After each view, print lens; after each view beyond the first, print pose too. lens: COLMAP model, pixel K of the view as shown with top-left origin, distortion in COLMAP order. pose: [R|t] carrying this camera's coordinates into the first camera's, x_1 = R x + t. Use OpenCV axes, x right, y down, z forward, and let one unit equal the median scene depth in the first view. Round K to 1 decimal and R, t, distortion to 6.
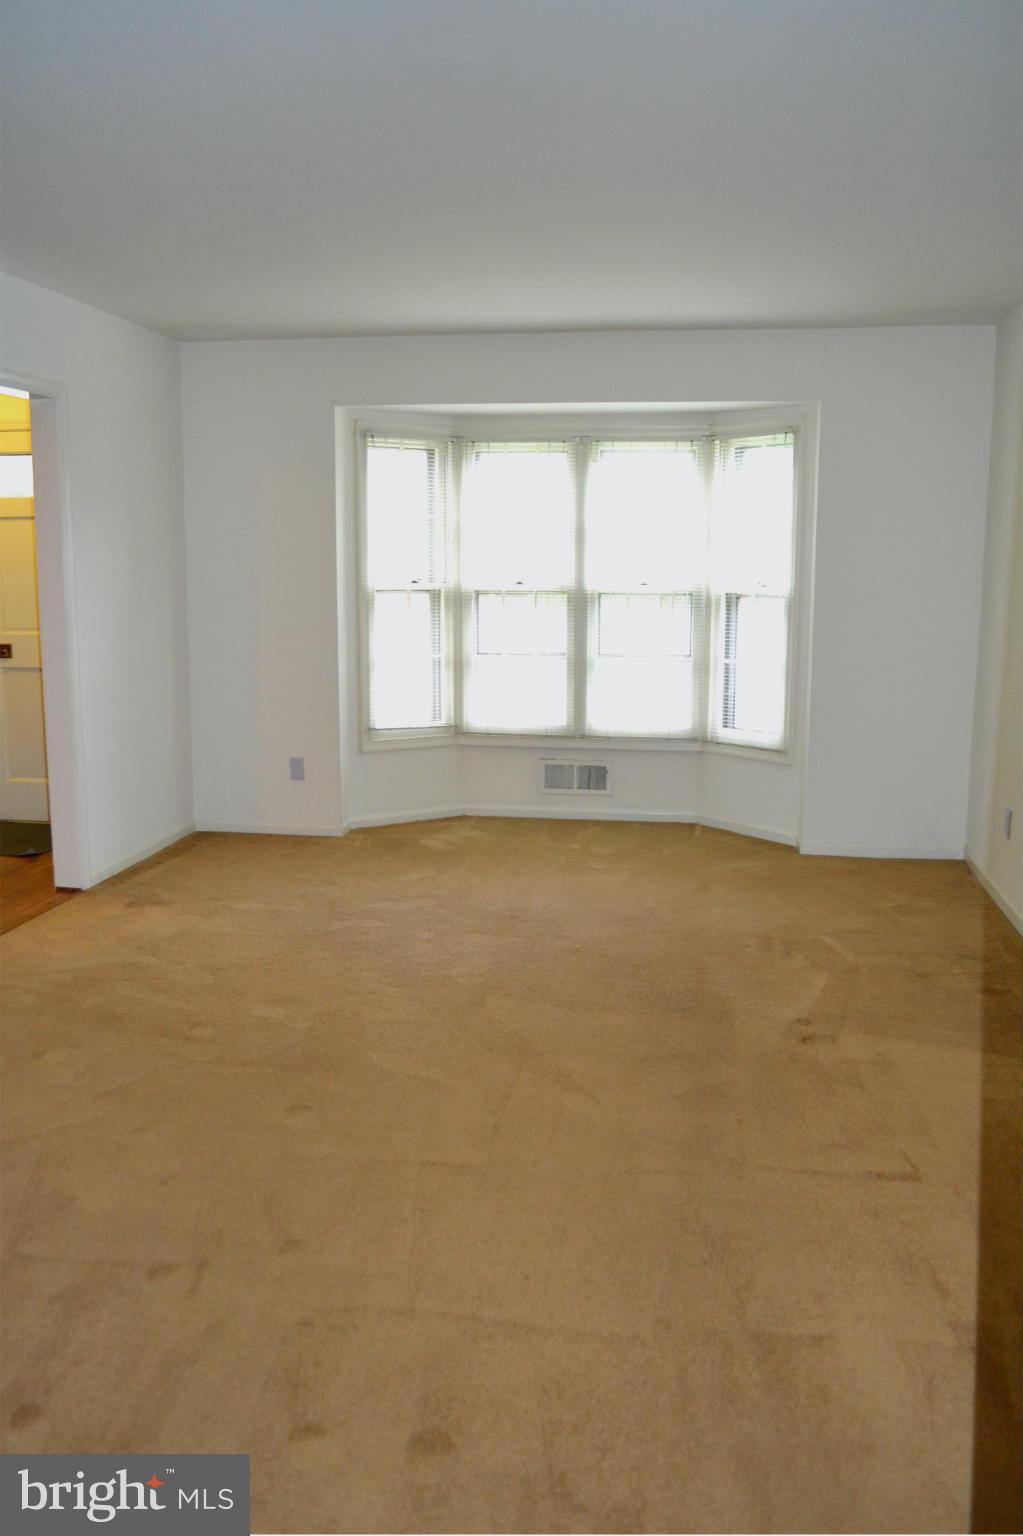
lens RADIAL K [[1227.8, 0, 521.8], [0, 1227.8, 778.2], [0, 0, 1]] dist [-0.085179, 0.017233]
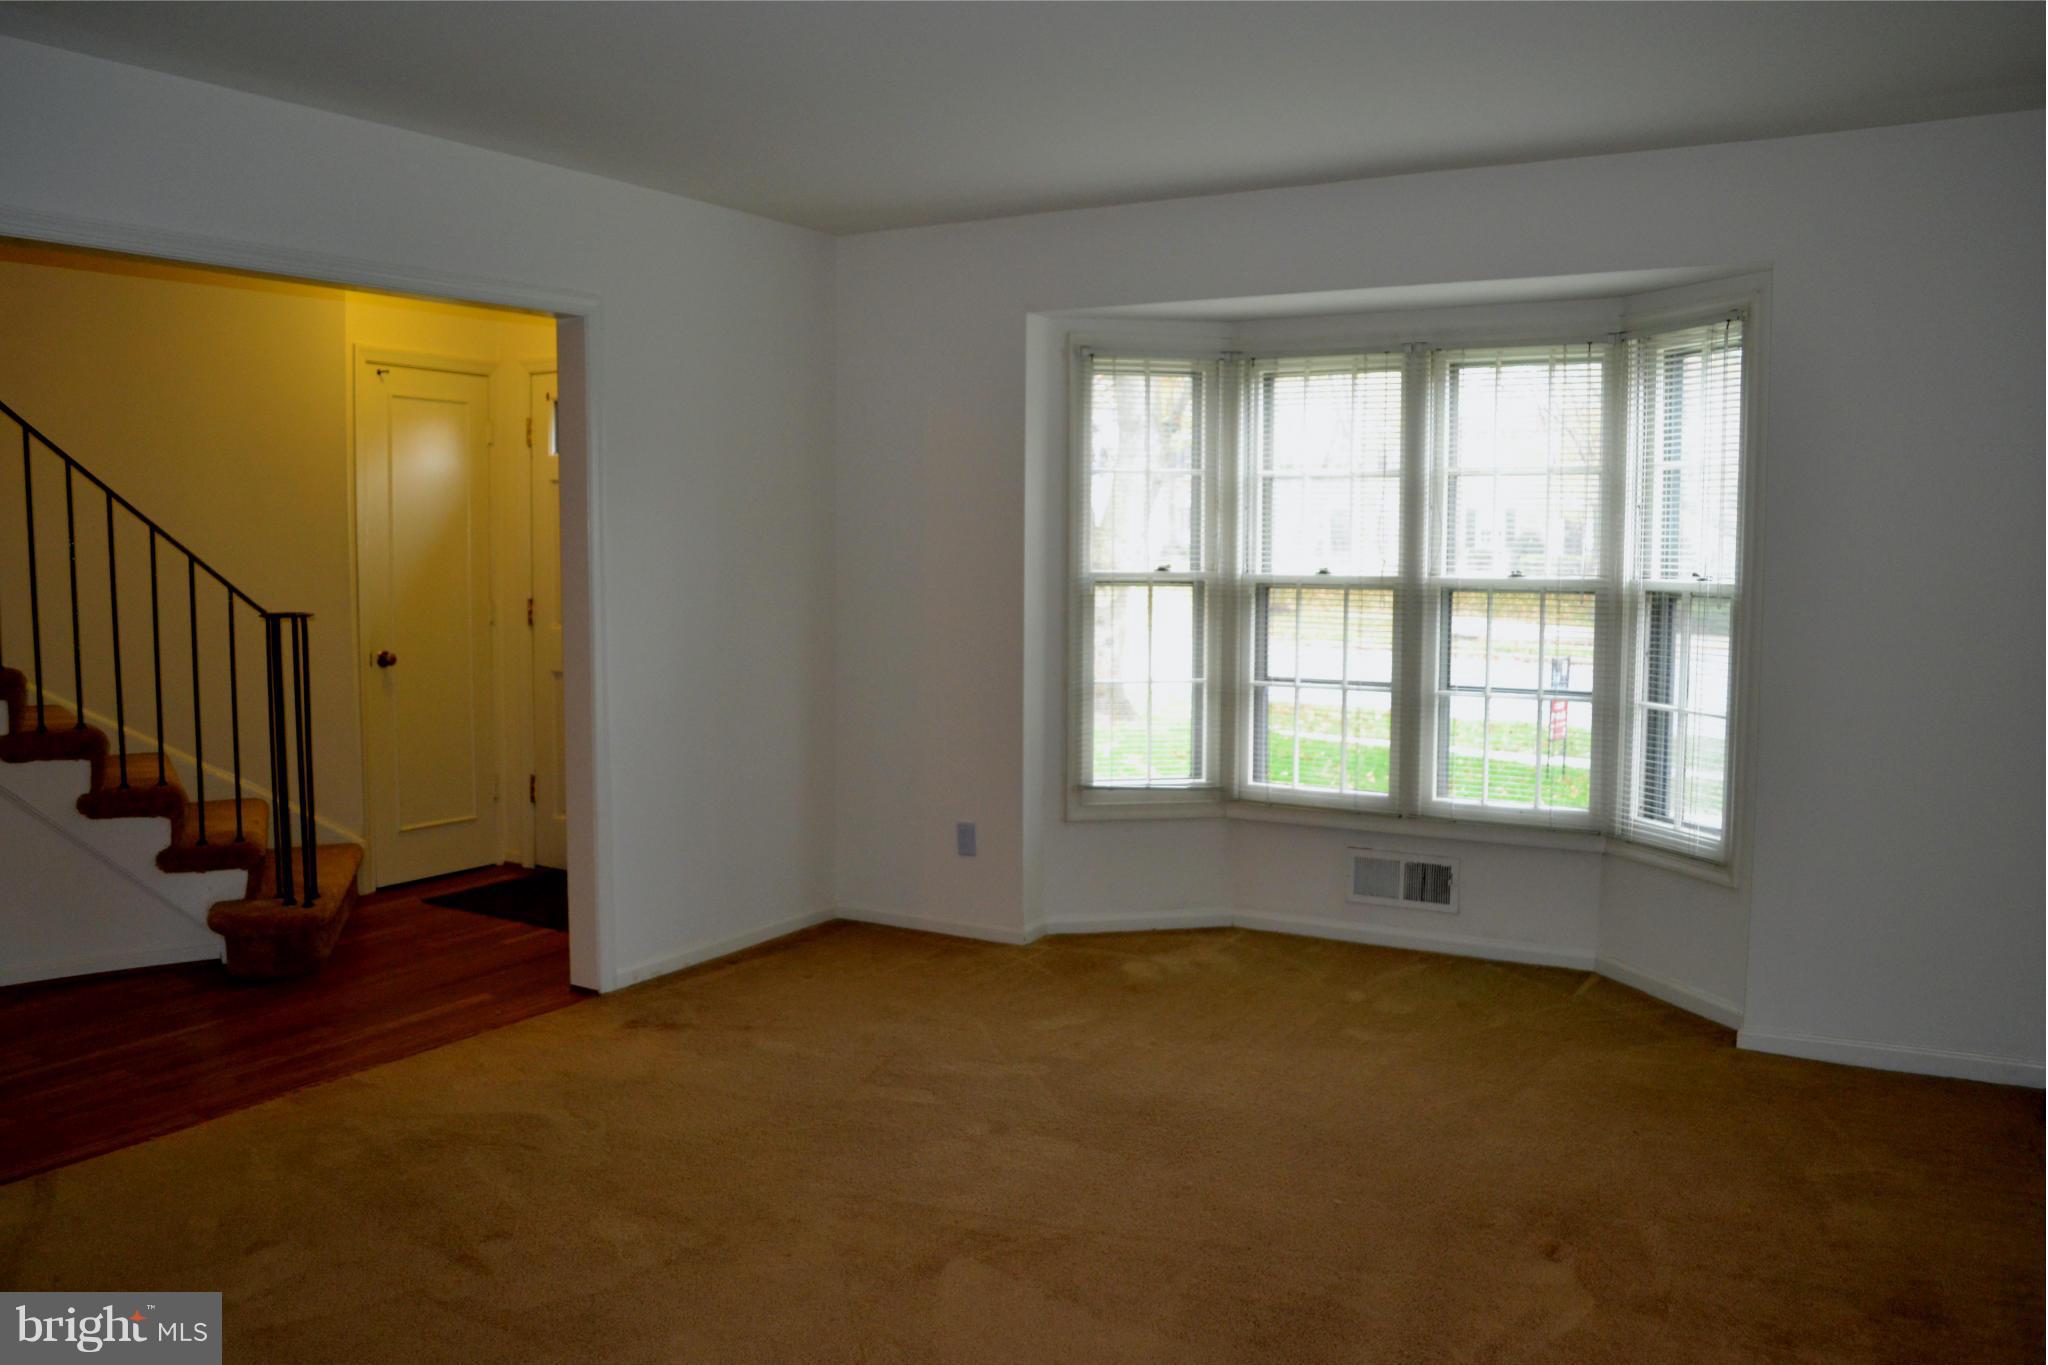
lens RADIAL K [[1637.0, 0, 1018.3], [0, 1637.0, 695.3], [0, 0, 1]] dist [-0.085179, 0.017233]
pose [[0.923865, 0.033228, -0.381274, 0.183600], [-0.062953, 0.995848, -0.065753, -0.029107], [0.377506, 0.084750, 0.922121, 0.157249]]
